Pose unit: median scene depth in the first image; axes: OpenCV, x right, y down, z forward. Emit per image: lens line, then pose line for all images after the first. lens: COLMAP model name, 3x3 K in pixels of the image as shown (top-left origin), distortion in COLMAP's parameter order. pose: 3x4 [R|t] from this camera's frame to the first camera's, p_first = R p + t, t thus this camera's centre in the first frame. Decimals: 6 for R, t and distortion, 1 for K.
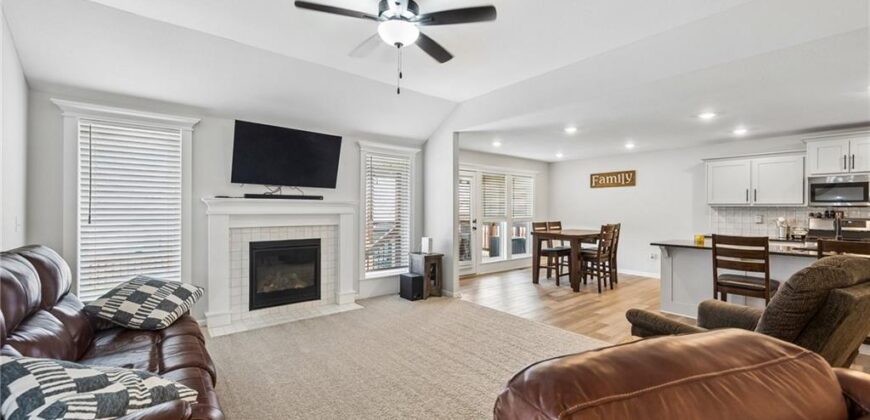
lens RADIAL K [[347.2, 0, 439.6], [0, 347.2, 207.2], [0, 0, 1]] dist [0.002248, -0.000309]
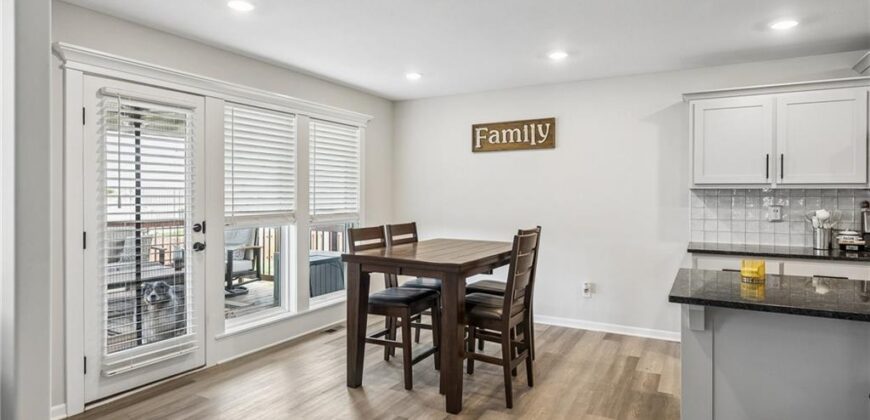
lens RADIAL K [[486.9, 0, 438.1], [0, 486.9, 193.3], [0, 0, 1]] dist [0.002671, 0.000682]
pose [[0.928756, -0.000820, 0.370691, 0.166870], [-0.000217, 0.999996, 0.002755, 0.002348], [-0.370692, -0.002639, 0.928752, 0.475037]]
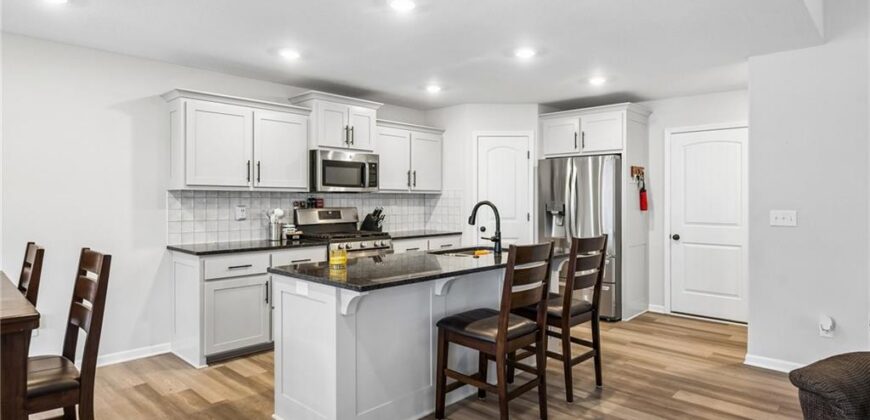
lens RADIAL K [[486.9, 0, 433.5], [0, 486.9, 203.2], [0, 0, 1]] dist [0.002671, 0.000682]
pose [[-0.117352, -0.013802, 0.992994, 0.057692], [-0.008705, 0.999879, 0.012869, 0.004411], [-0.993052, -0.007134, -0.117458, 0.721087]]
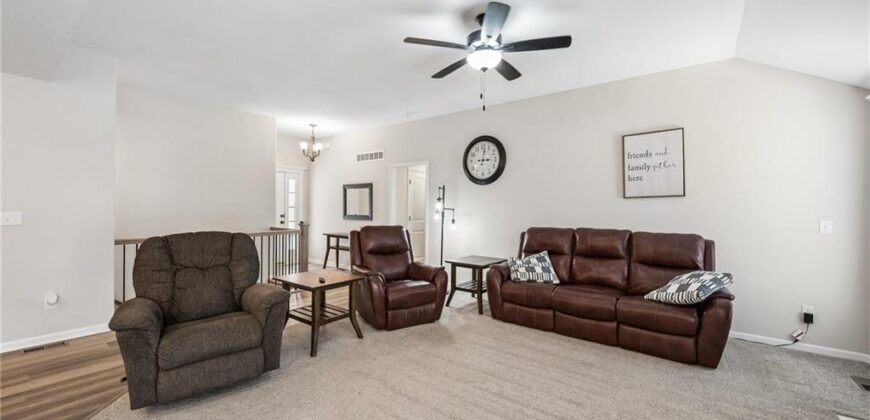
lens RADIAL K [[347.2, 0, 434.2], [0, 347.2, 208.8], [0, 0, 1]] dist [0.002248, -0.000309]
pose [[-0.973411, -0.014424, -0.228612, 0.125670], [-0.013720, 0.999895, -0.004667, 0.006721], [0.228655, -0.001406, -0.973507, 0.841457]]
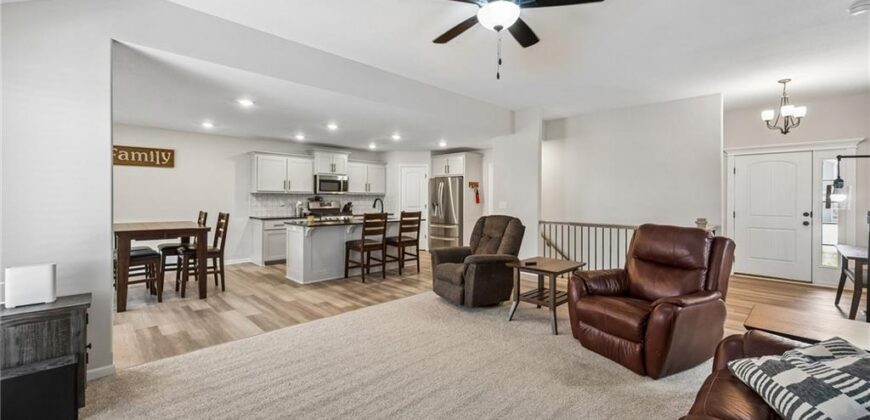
lens RADIAL K [[347.2, 0, 435.8], [0, 347.2, 199.3], [0, 0, 1]] dist [0.002248, -0.000309]
pose [[-0.089502, -0.009932, 0.995937, -0.420268], [-0.012949, 0.999877, 0.008808, 0.001001], [-0.995902, -0.012108, -0.089619, 0.501490]]
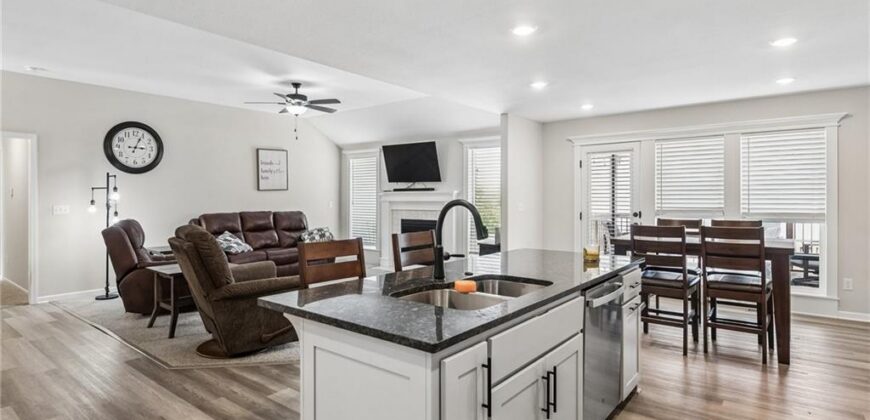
lens RADIAL K [[449.5, 0, 438.0], [0, 449.5, 203.9], [0, 0, 1]] dist [0.014888, 0.000460]
pose [[0.217498, 0.008806, -0.976021, 1.017705], [0.008967, 0.999899, 0.011020, 0.007307], [0.976020, -0.011149, 0.217397, 0.487508]]
